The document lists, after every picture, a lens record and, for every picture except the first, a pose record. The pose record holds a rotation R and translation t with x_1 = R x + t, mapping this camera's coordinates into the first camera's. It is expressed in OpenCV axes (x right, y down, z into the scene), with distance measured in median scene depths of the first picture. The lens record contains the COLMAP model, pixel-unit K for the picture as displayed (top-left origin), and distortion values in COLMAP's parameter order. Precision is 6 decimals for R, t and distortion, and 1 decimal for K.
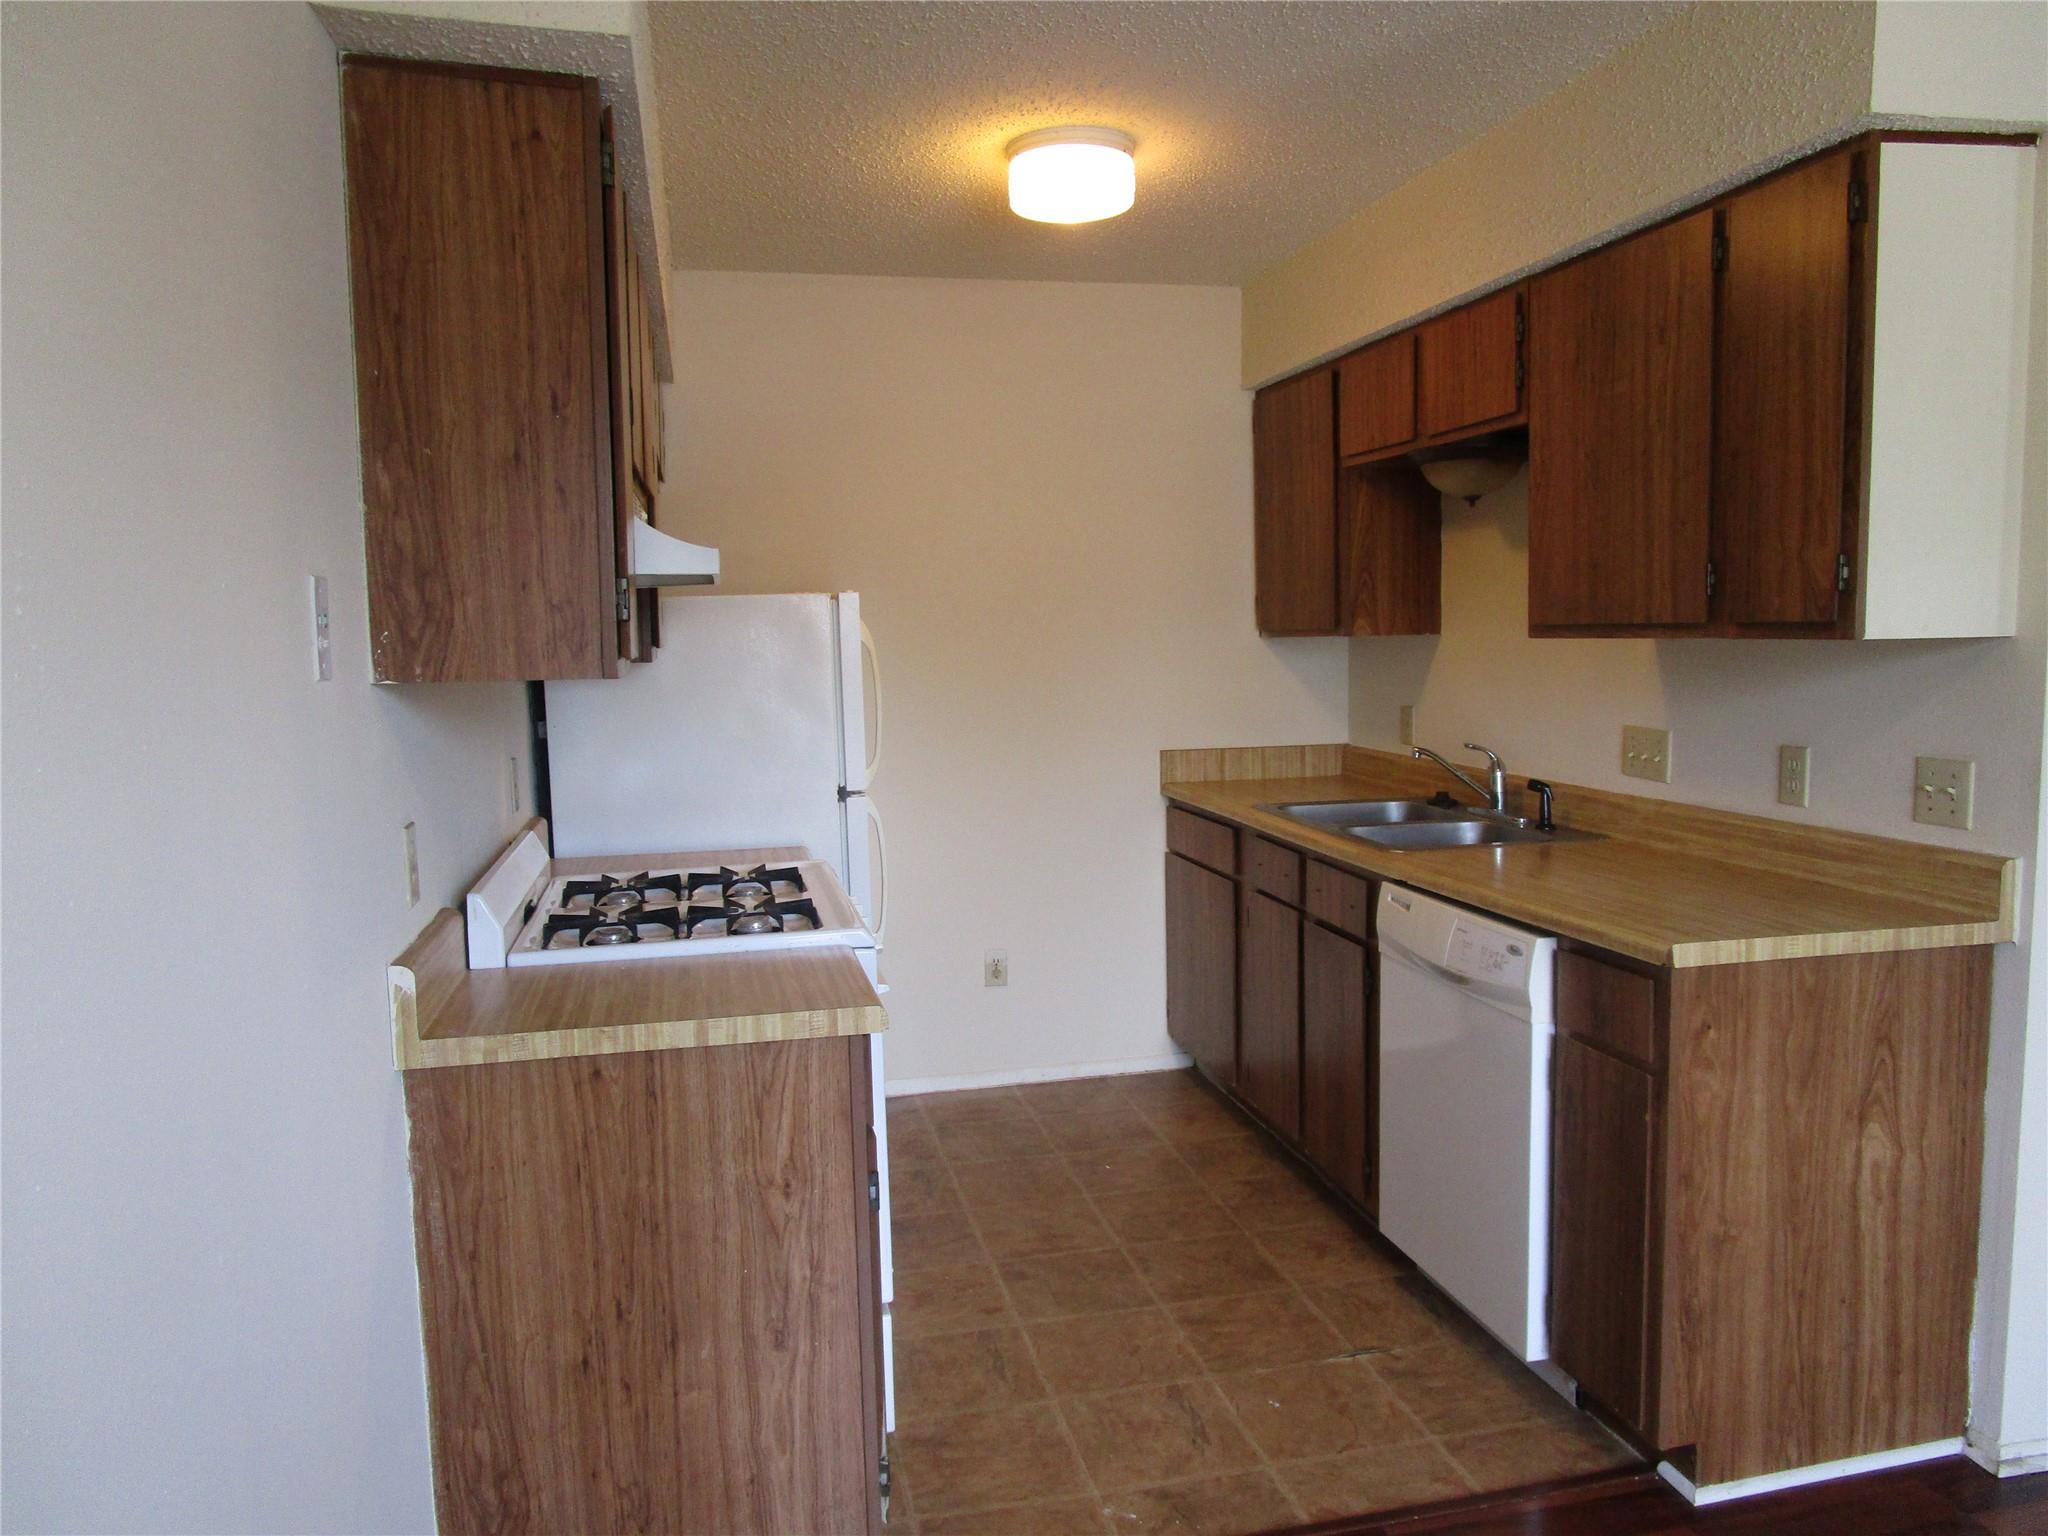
lens RADIAL K [[1468.0, 0, 1024.0], [0, 1468.0, 768.0], [0, 0, 1]] dist [-0.023839, 0.012953]
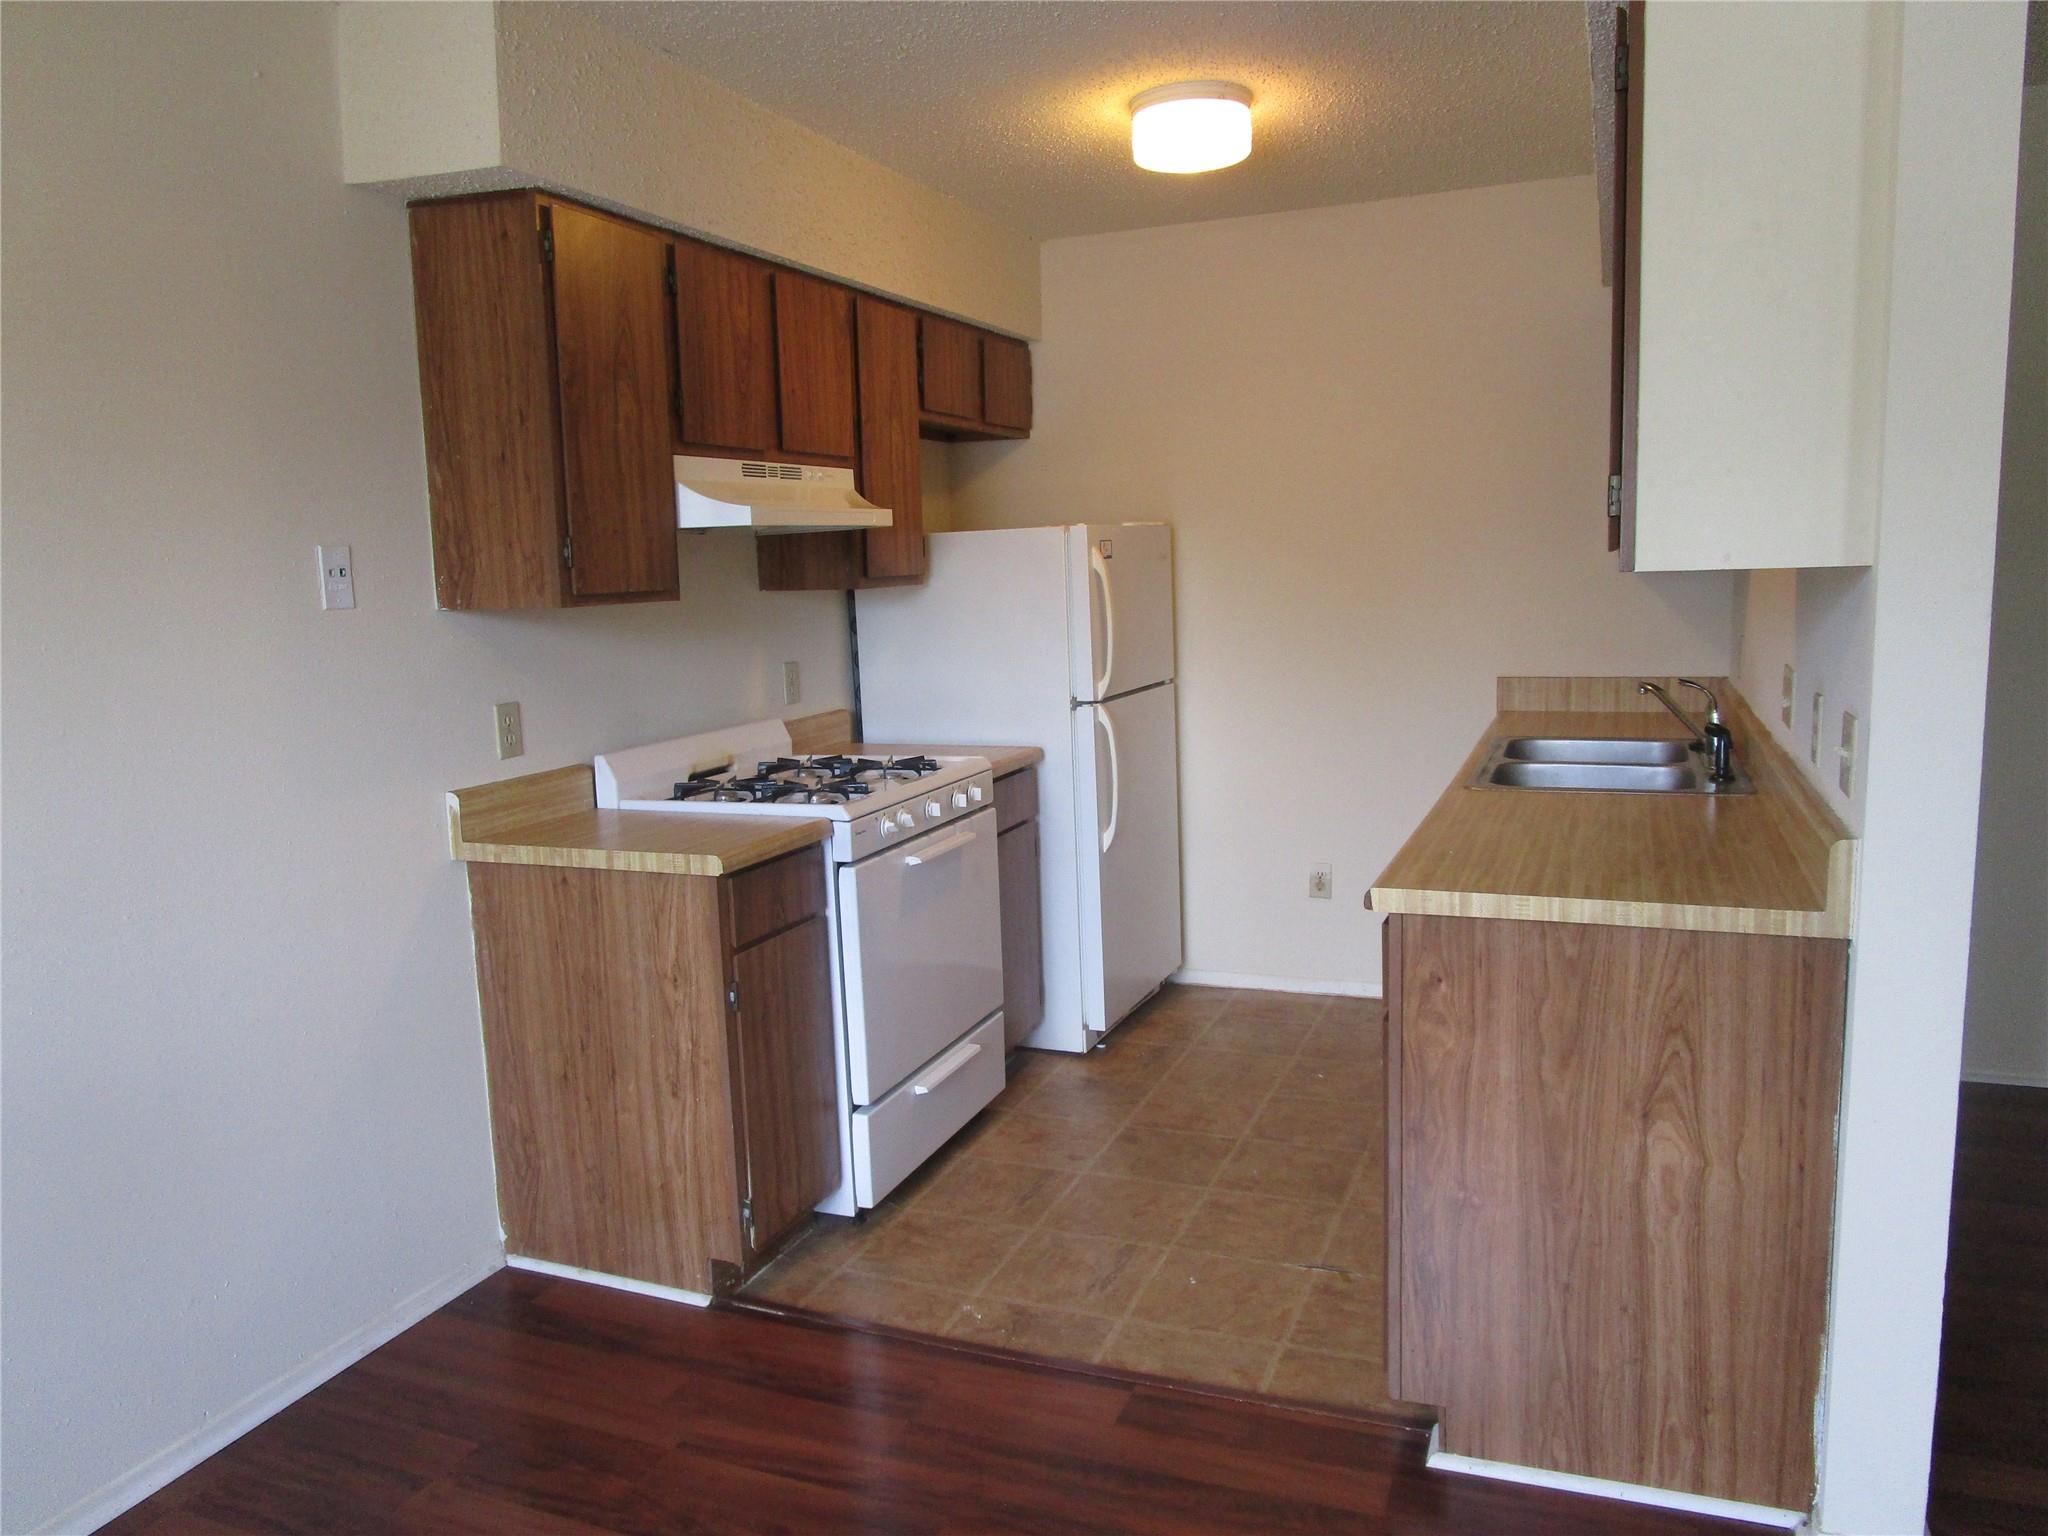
lens RADIAL K [[1468.0, 0, 1024.0], [0, 1468.0, 768.0], [0, 0, 1]] dist [-0.023839, 0.012953]
pose [[0.819735, 0.070860, -0.568342, 0.772970], [-0.036386, 0.996756, 0.071794, -0.019901], [0.571586, -0.038173, 0.819654, 0.063185]]
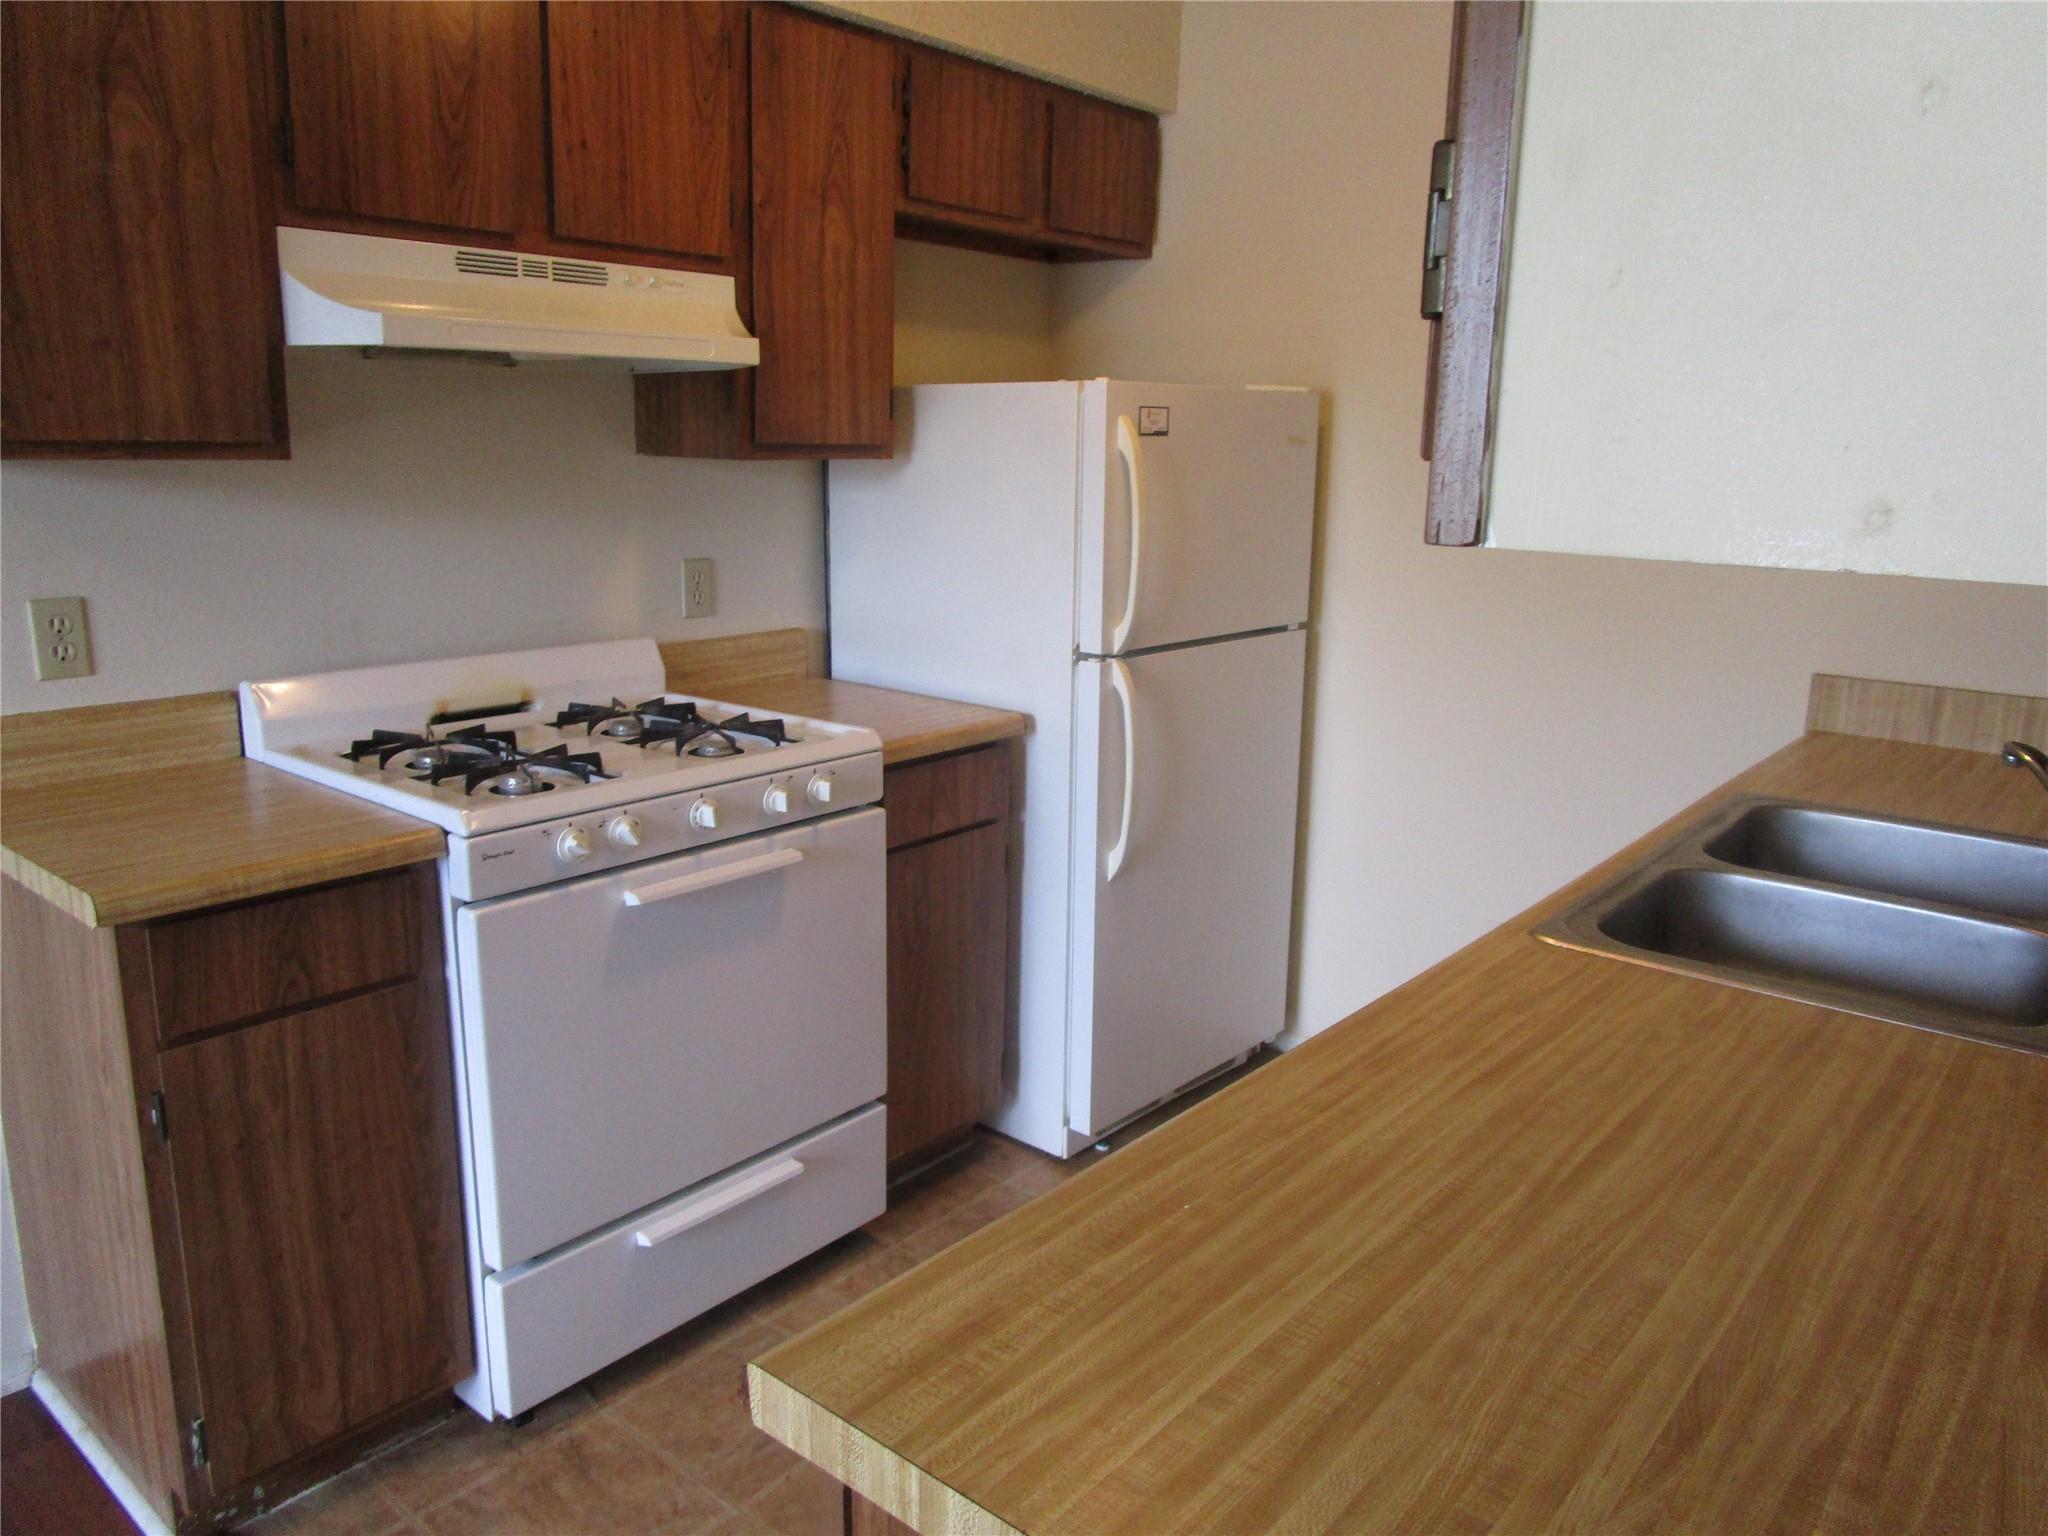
lens RADIAL K [[1468.0, 0, 1024.0], [0, 1468.0, 768.0], [0, 0, 1]] dist [-0.023839, 0.012953]
pose [[0.608904, 0.204680, -0.766383, 0.699494], [-0.107627, 0.978520, 0.175825, -0.085491], [0.785909, -0.024577, 0.617854, 0.796576]]
